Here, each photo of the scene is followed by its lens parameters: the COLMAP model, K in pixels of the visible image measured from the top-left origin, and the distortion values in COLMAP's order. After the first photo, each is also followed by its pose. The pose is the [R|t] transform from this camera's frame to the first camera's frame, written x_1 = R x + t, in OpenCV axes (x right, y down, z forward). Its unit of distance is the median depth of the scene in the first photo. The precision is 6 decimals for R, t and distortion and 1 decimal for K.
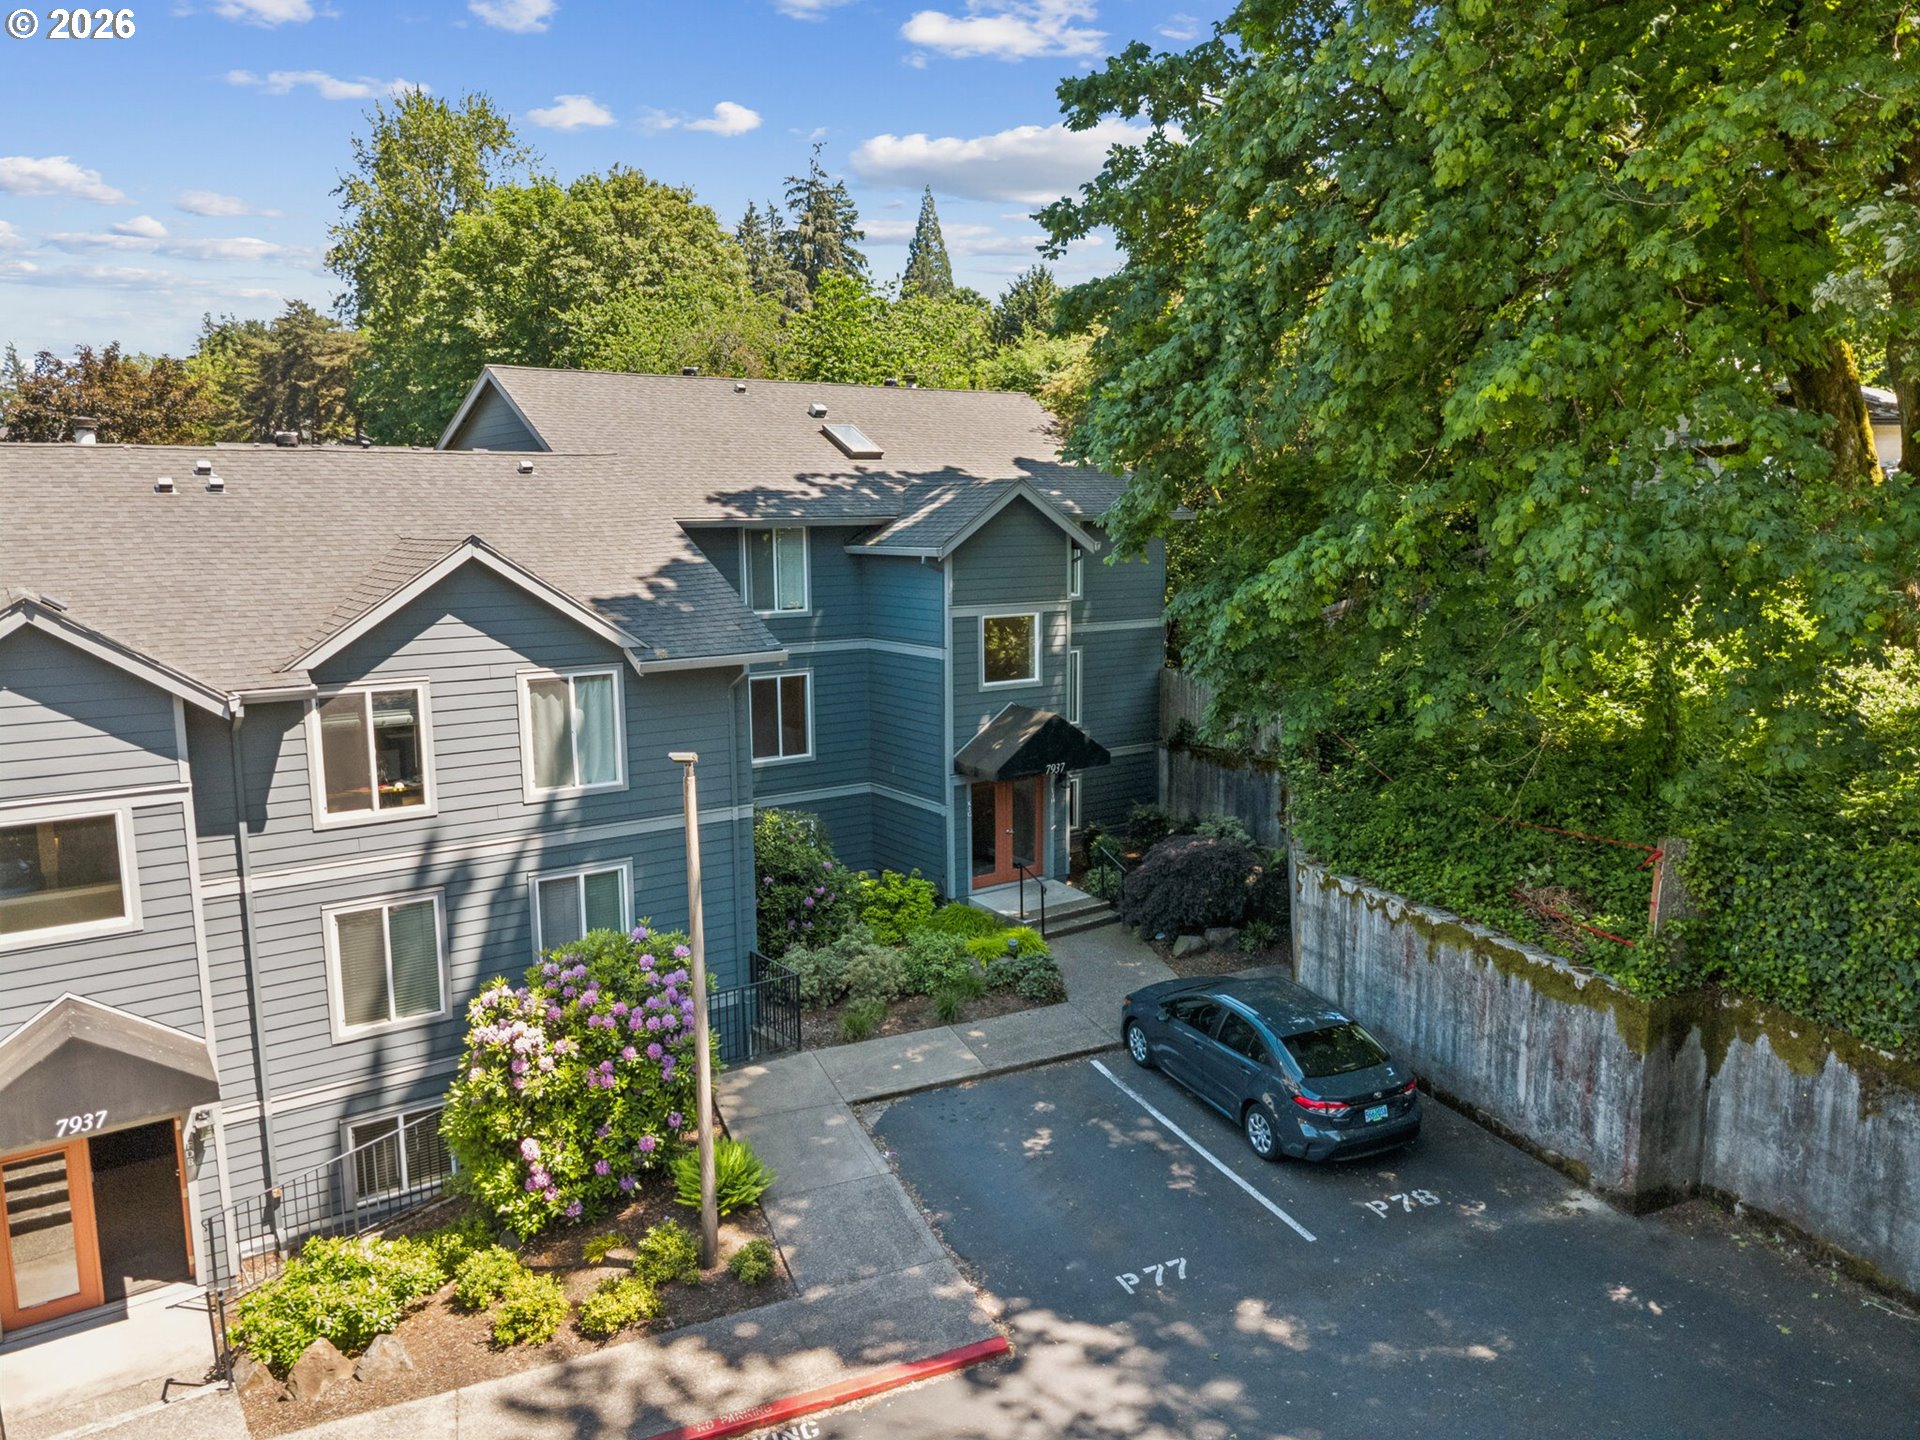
lens RADIAL K [[1292.3, 0, 959.8], [0, 1292.3, 730.0], [0, 0, 1]] dist [0.001115, 0.000996]
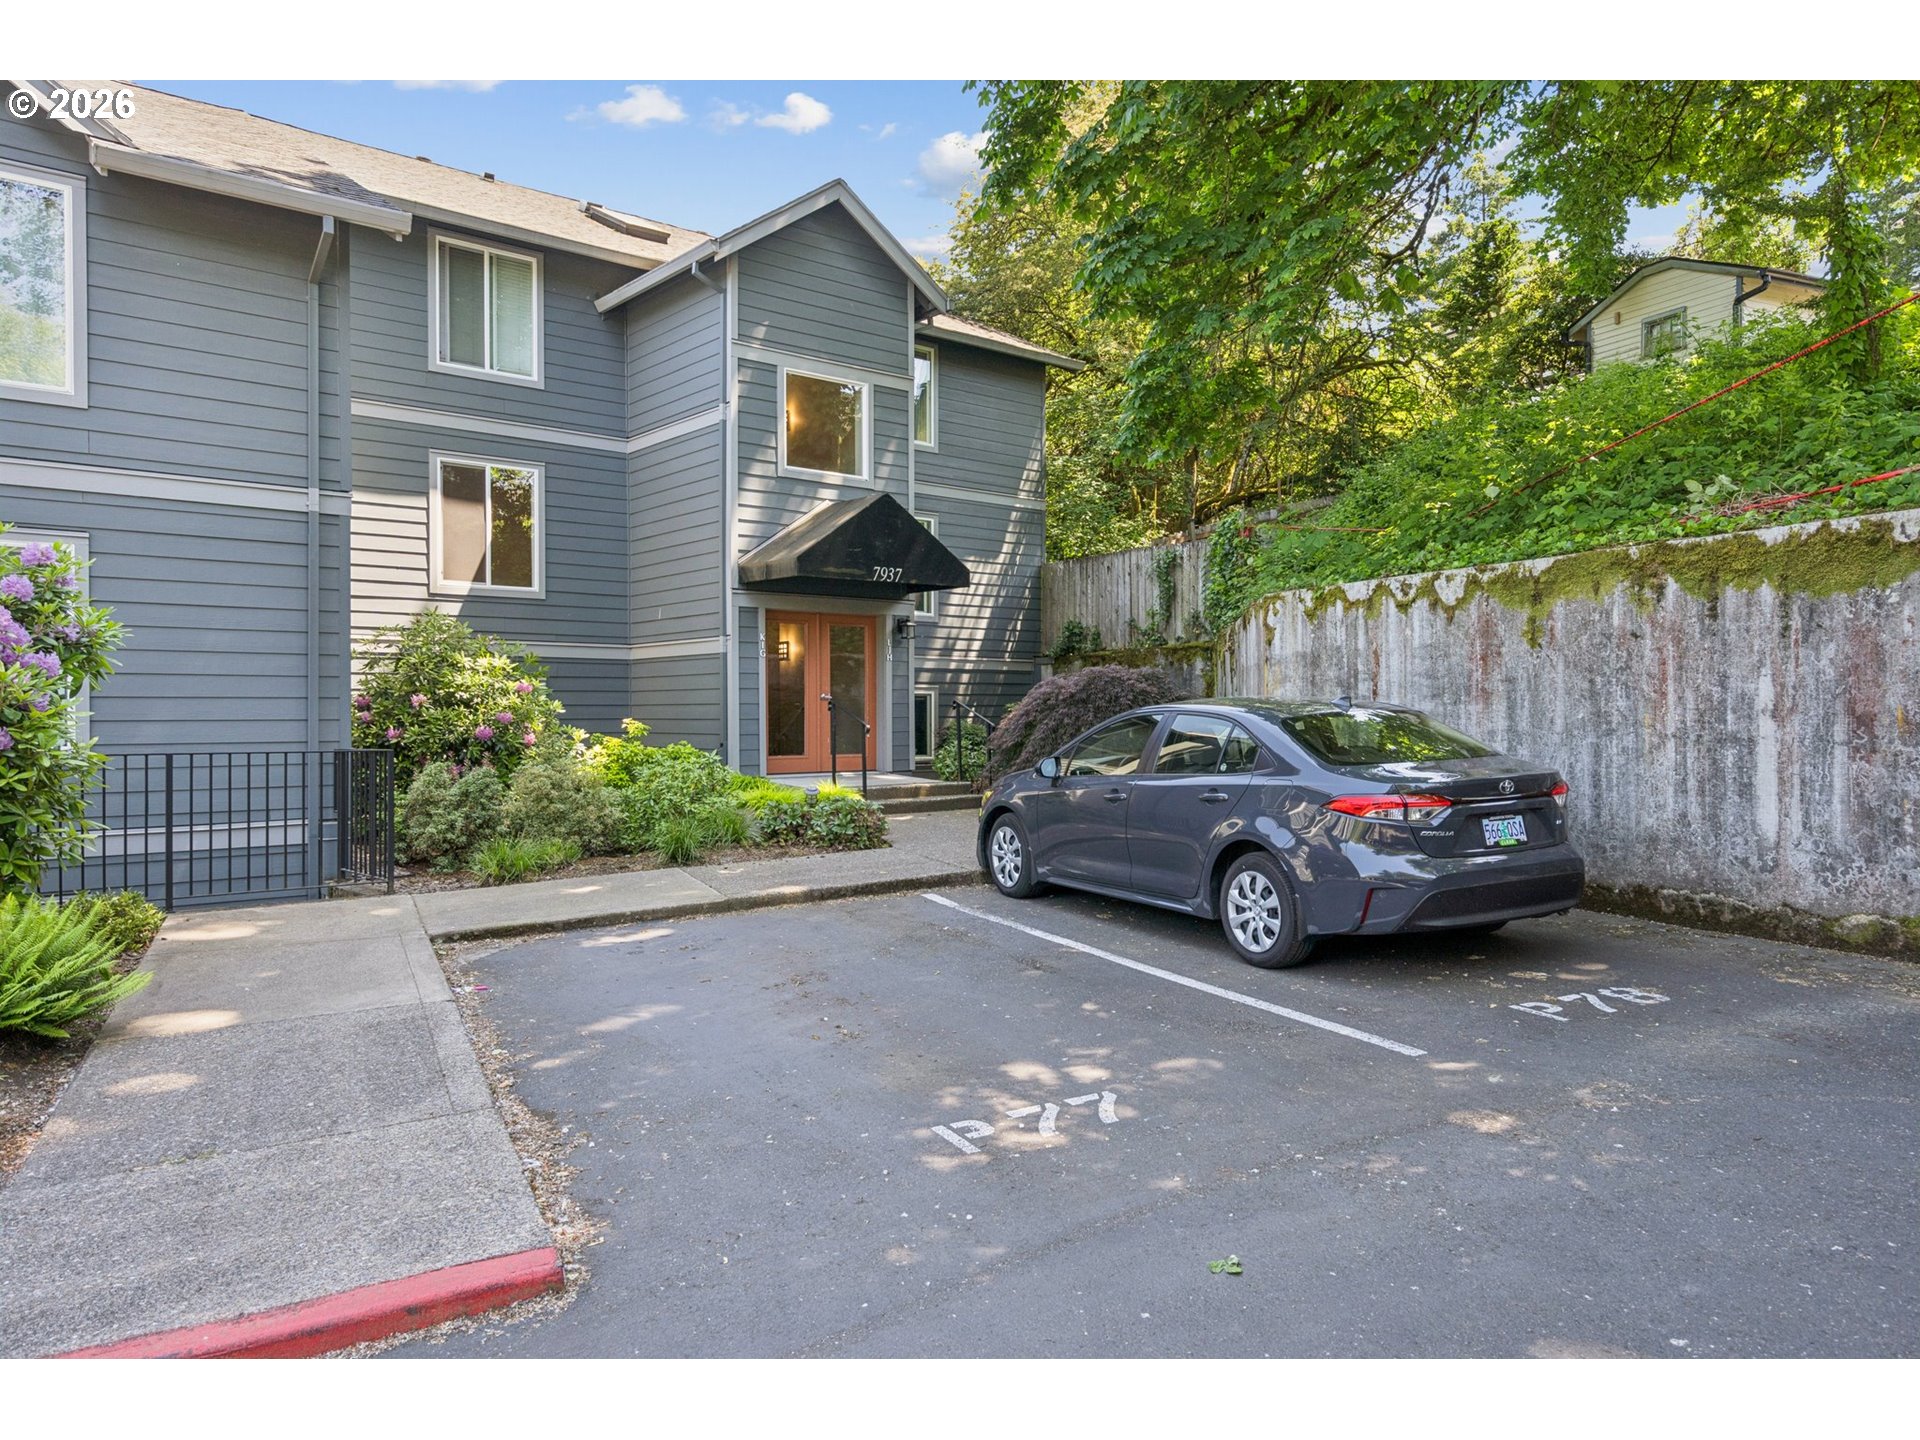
lens RADIAL K [[1292.3, 0, 955.4], [0, 1292.3, 709.5], [0, 0, 1]] dist [0.001115, 0.000996]
pose [[0.996486, 0.004996, 0.083605, 0.071665], [0.007116, 0.989560, -0.143947, 0.267788], [-0.083452, 0.144036, 0.986047, 0.461497]]
